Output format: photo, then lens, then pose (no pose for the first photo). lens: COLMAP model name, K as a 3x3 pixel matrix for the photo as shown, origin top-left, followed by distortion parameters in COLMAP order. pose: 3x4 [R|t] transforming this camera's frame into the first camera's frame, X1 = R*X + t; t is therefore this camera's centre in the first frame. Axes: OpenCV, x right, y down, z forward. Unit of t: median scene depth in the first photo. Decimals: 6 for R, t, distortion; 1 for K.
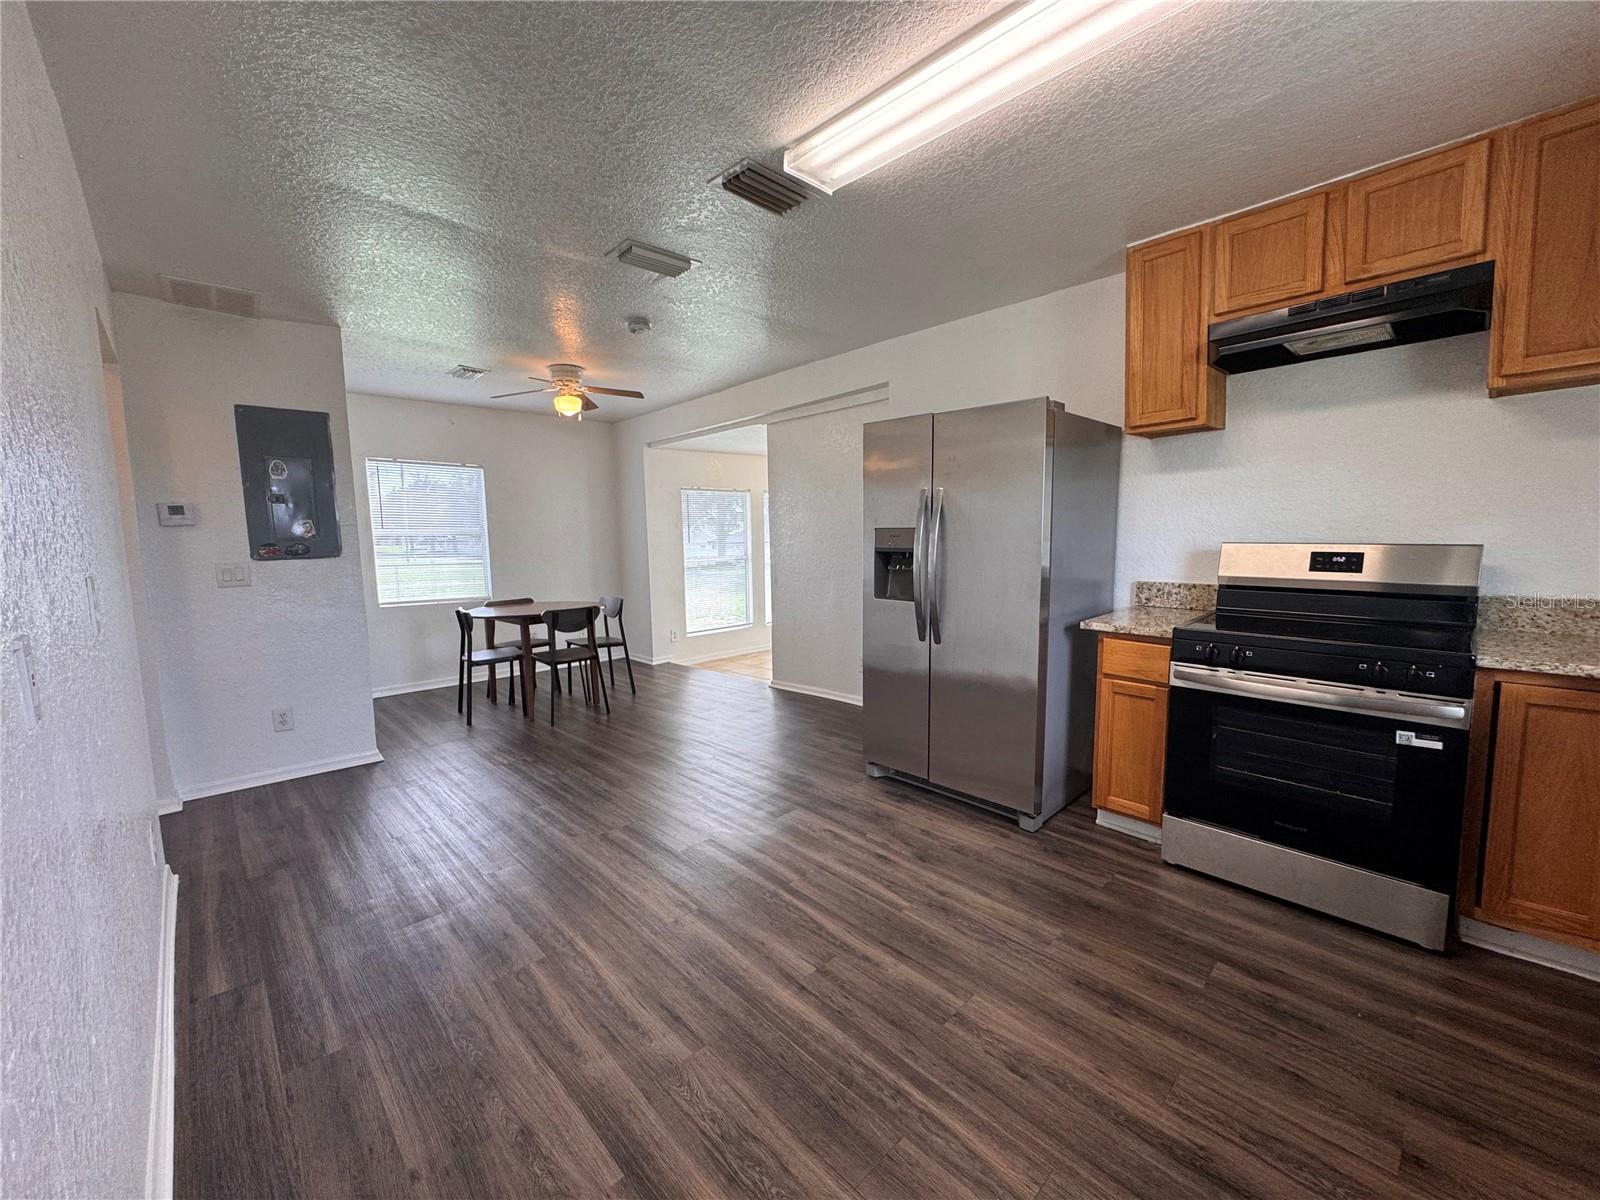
lens RADIAL K [[636.3, 0, 800.9], [0, 636.3, 599.8], [0, 0, 1]] dist [-0.005129, 0.000689]
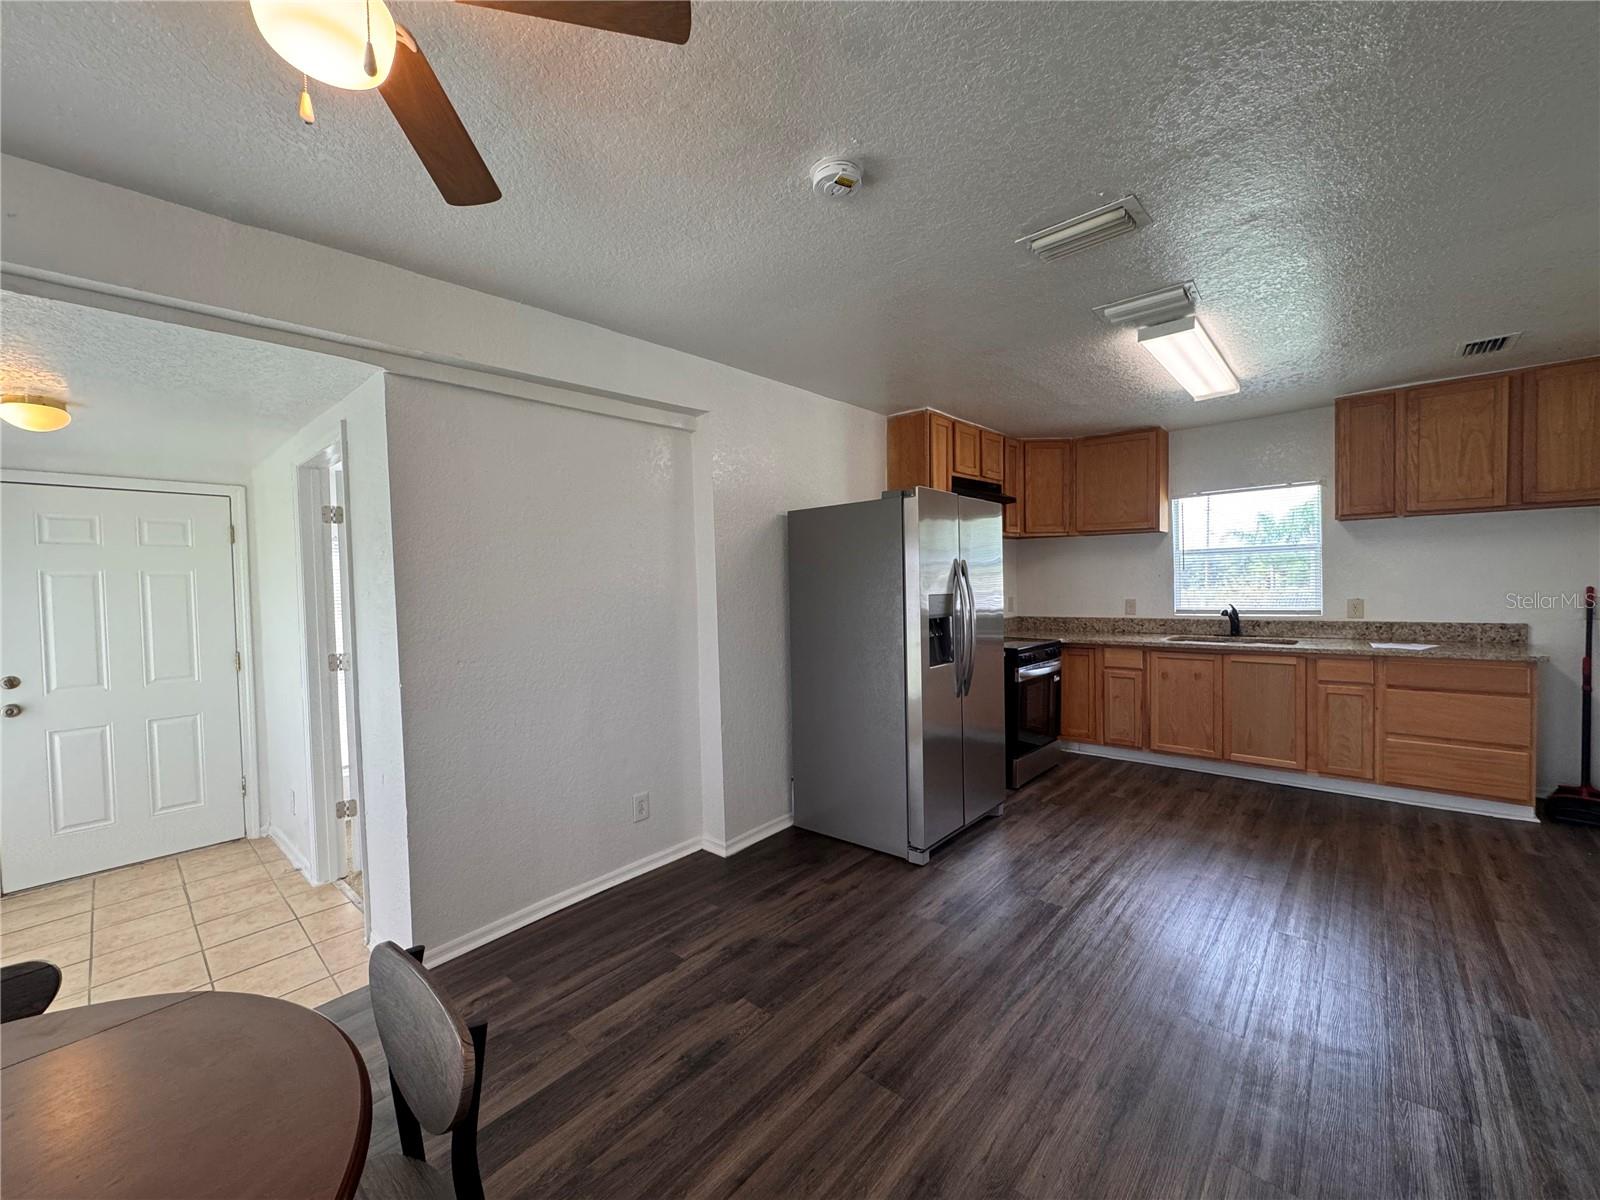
lens RADIAL K [[636.3, 0, 796.5], [0, 636.3, 600.3], [0, 0, 1]] dist [-0.005129, 0.000689]
pose [[-0.066235, -0.005771, 0.997787, -0.943738], [0.132482, 0.991079, 0.014527, -0.164059], [-0.988970, 0.133151, -0.064879, 1.425514]]
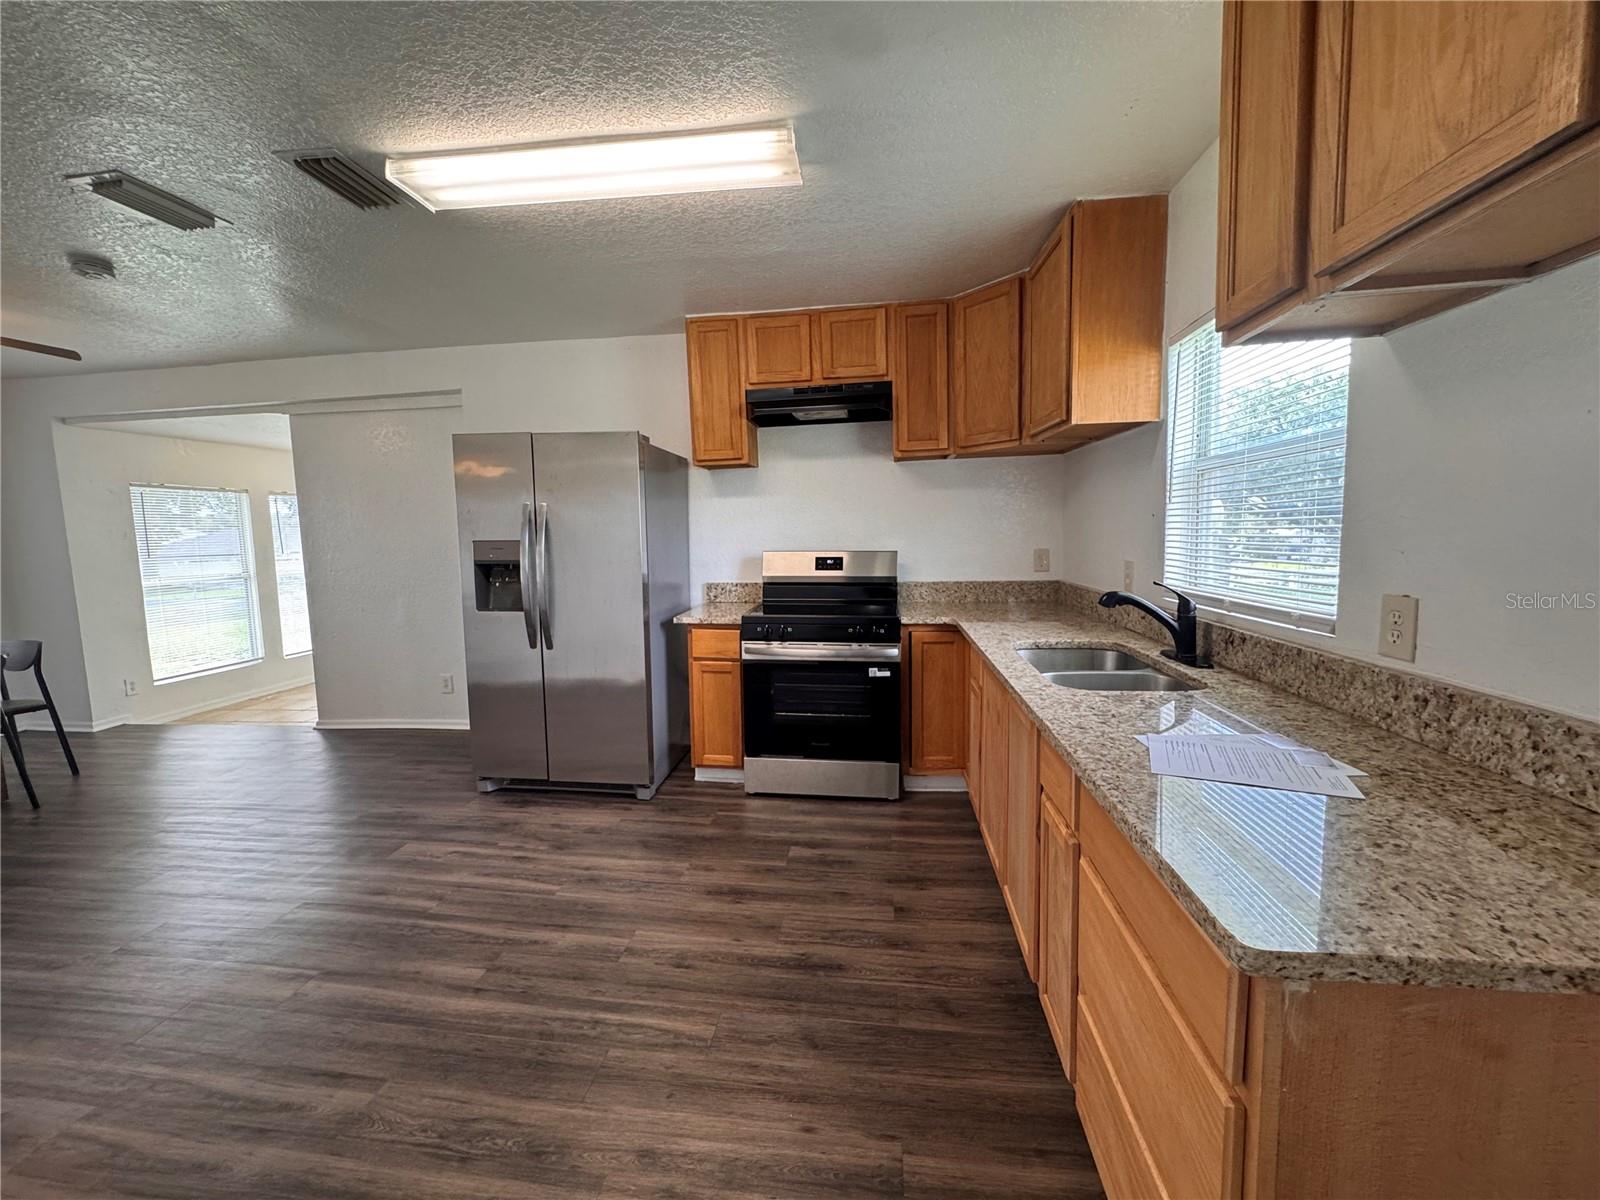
lens RADIAL K [[636.3, 0, 796.3], [0, 636.3, 599.4], [0, 0, 1]] dist [-0.005129, 0.000689]
pose [[0.778369, -0.059846, 0.624948, -0.131175], [0.067916, 0.997631, 0.010945, 0.002363], [-0.624122, 0.033925, 0.780590, -0.095632]]
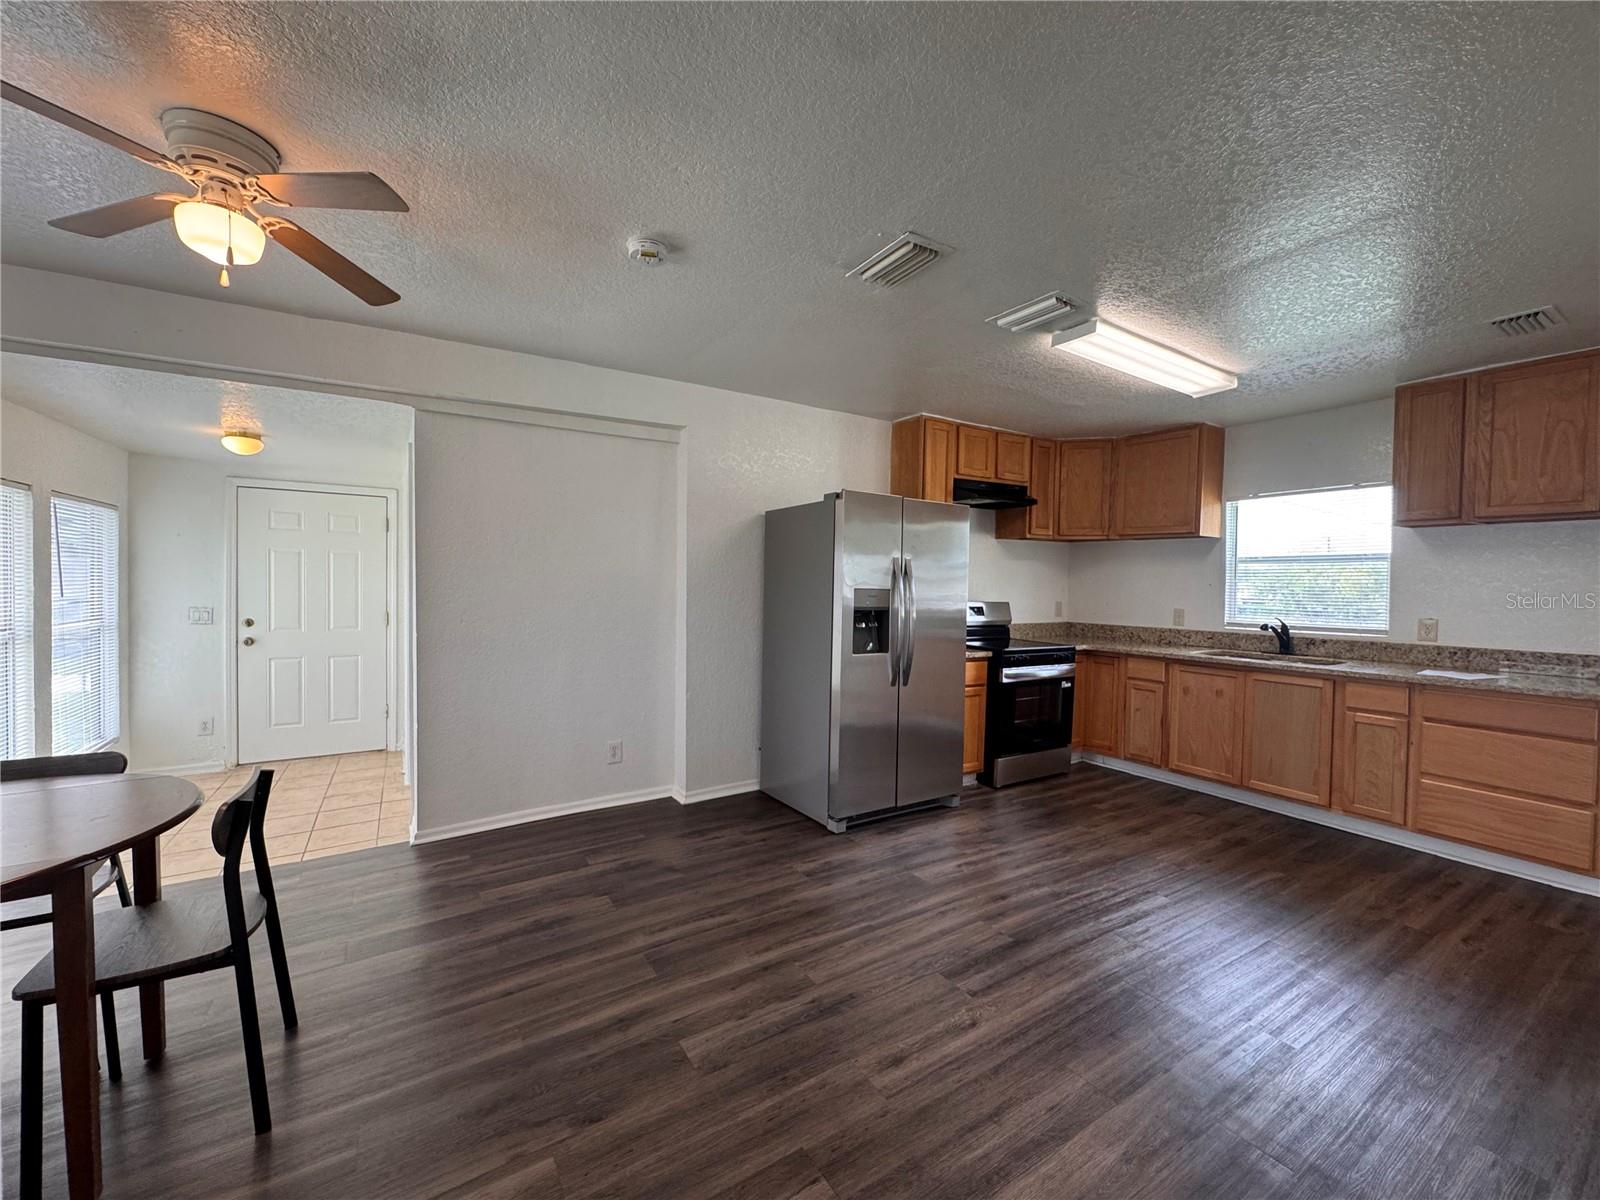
lens RADIAL K [[636.3, 0, 796.9], [0, 636.3, 600.2], [0, 0, 1]] dist [-0.005129, 0.000689]
pose [[0.209184, -0.002006, 0.977874, -1.062674], [0.085559, 0.996200, -0.016259, -0.095002], [-0.974126, 0.087067, 0.208561, 0.987354]]
